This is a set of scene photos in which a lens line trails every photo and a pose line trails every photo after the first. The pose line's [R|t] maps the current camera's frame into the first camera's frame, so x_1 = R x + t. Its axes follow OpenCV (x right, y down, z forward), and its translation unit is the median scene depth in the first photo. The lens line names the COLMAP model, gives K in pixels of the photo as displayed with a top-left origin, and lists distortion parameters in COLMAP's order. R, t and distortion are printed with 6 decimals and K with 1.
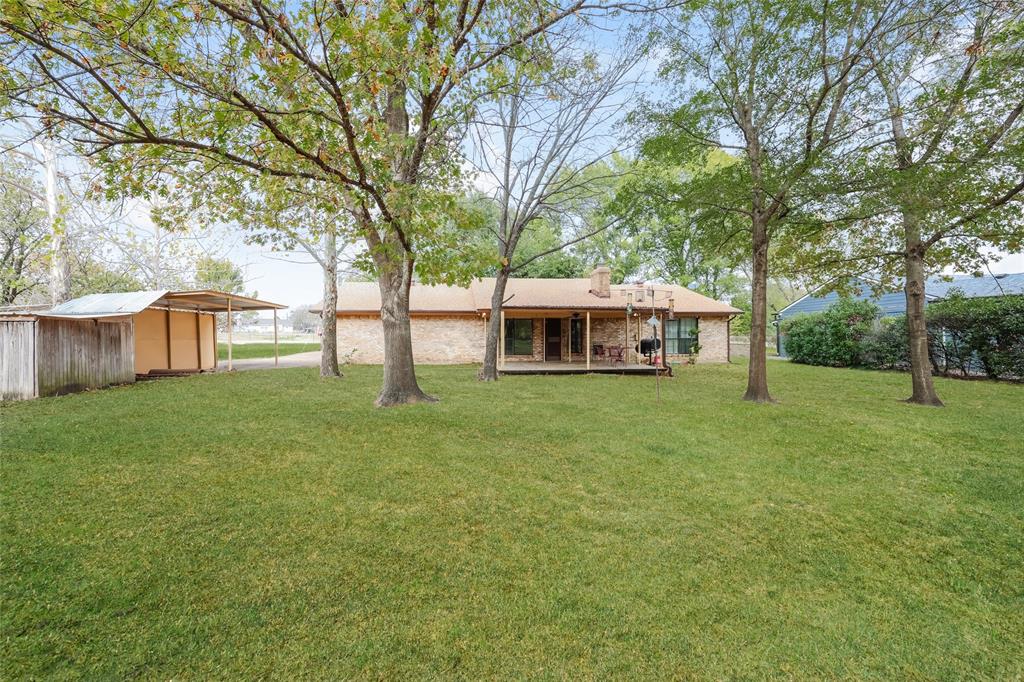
lens RADIAL K [[418.8, 0, 512.0], [0, 418.8, 341.0], [0, 0, 1]] dist [0.014358, 0.000043]
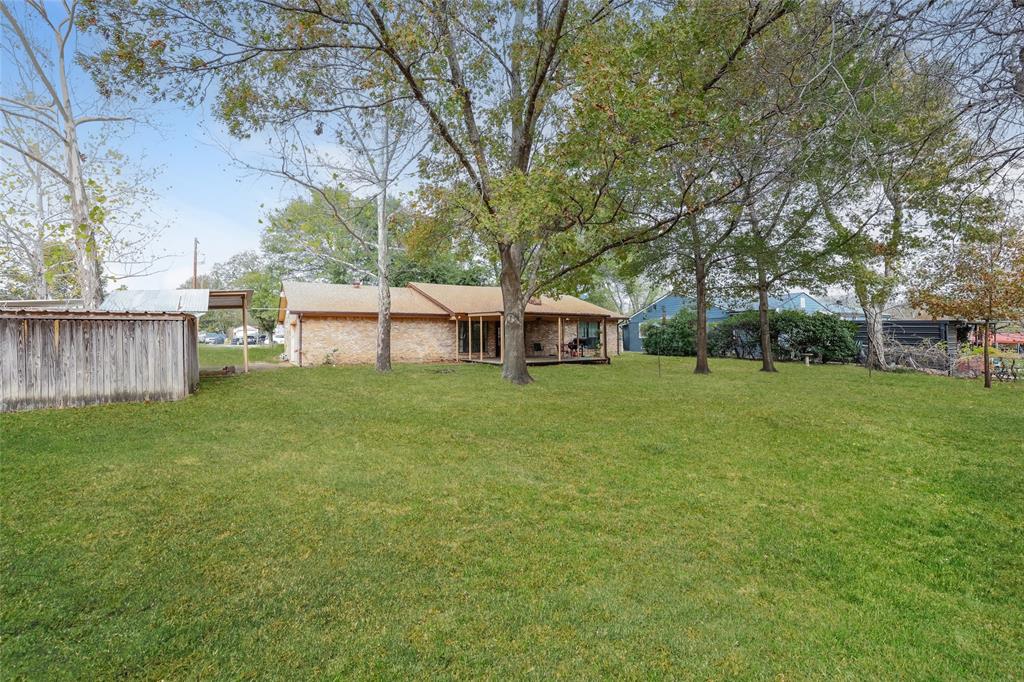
lens RADIAL K [[418.8, 0, 512.0], [0, 418.8, 341.0], [0, 0, 1]] dist [0.014358, 0.000043]
pose [[0.920461, -0.009609, 0.390715, -0.456830], [0.011945, 0.999922, -0.003550, 0.008457], [-0.390651, 0.007935, 0.920505, -0.134164]]
